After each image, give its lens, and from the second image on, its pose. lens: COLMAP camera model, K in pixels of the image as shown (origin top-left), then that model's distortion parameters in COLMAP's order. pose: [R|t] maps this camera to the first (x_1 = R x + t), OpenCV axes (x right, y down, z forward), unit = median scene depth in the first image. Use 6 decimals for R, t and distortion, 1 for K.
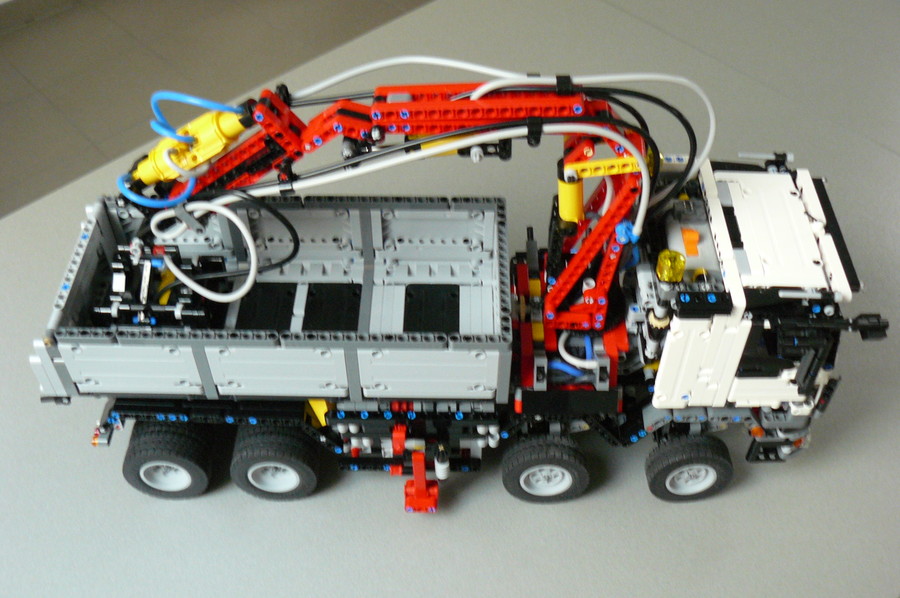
lens RADIAL K [[961.5, 0, 450.0], [0, 961.5, 299.0], [0, 0, 1]] dist [-0.145782, 0.026642]
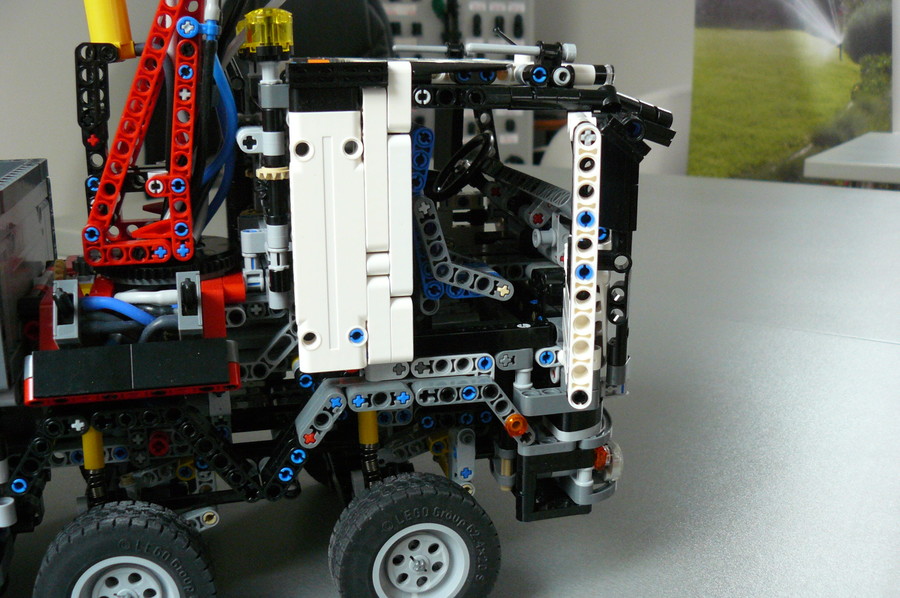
lens RADIAL K [[954.8, 0, 453.6], [0, 954.8, 316.2], [0, 0, 1]] dist [-0.170143, 0.158141]
pose [[0.965904, -0.067883, 0.249842, 0.166458], [0.189845, 0.841851, -0.505218, 0.363849], [-0.176034, 0.535423, 0.826035, 0.545970]]
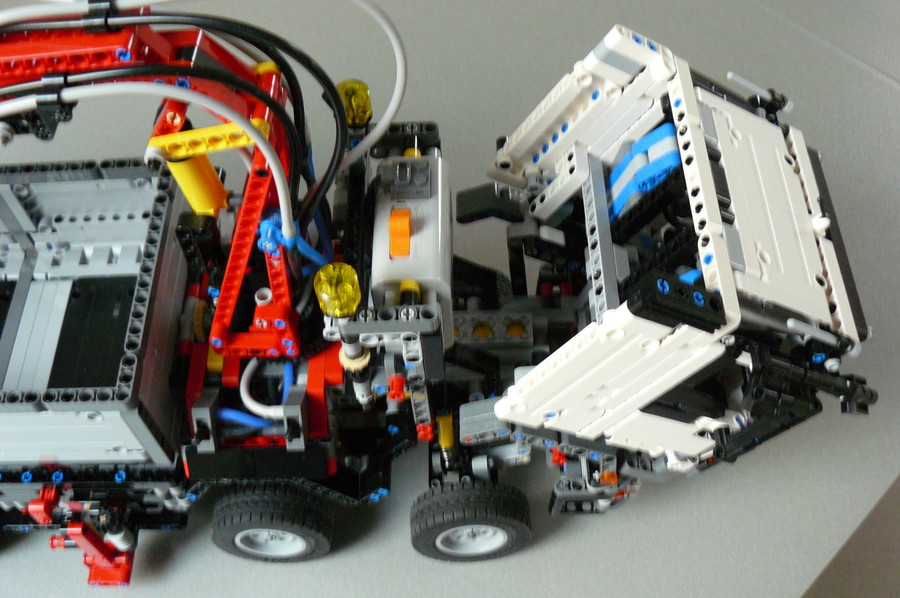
lens RADIAL K [[961.5, 0, 450.0], [0, 961.5, 299.0], [0, 0, 1]] dist [-0.145782, 0.026642]
pose [[0.998030, -0.038497, -0.049540, 0.301044], [0.046067, 0.985698, 0.162101, -0.113287], [0.042591, -0.164064, 0.985530, 0.347077]]
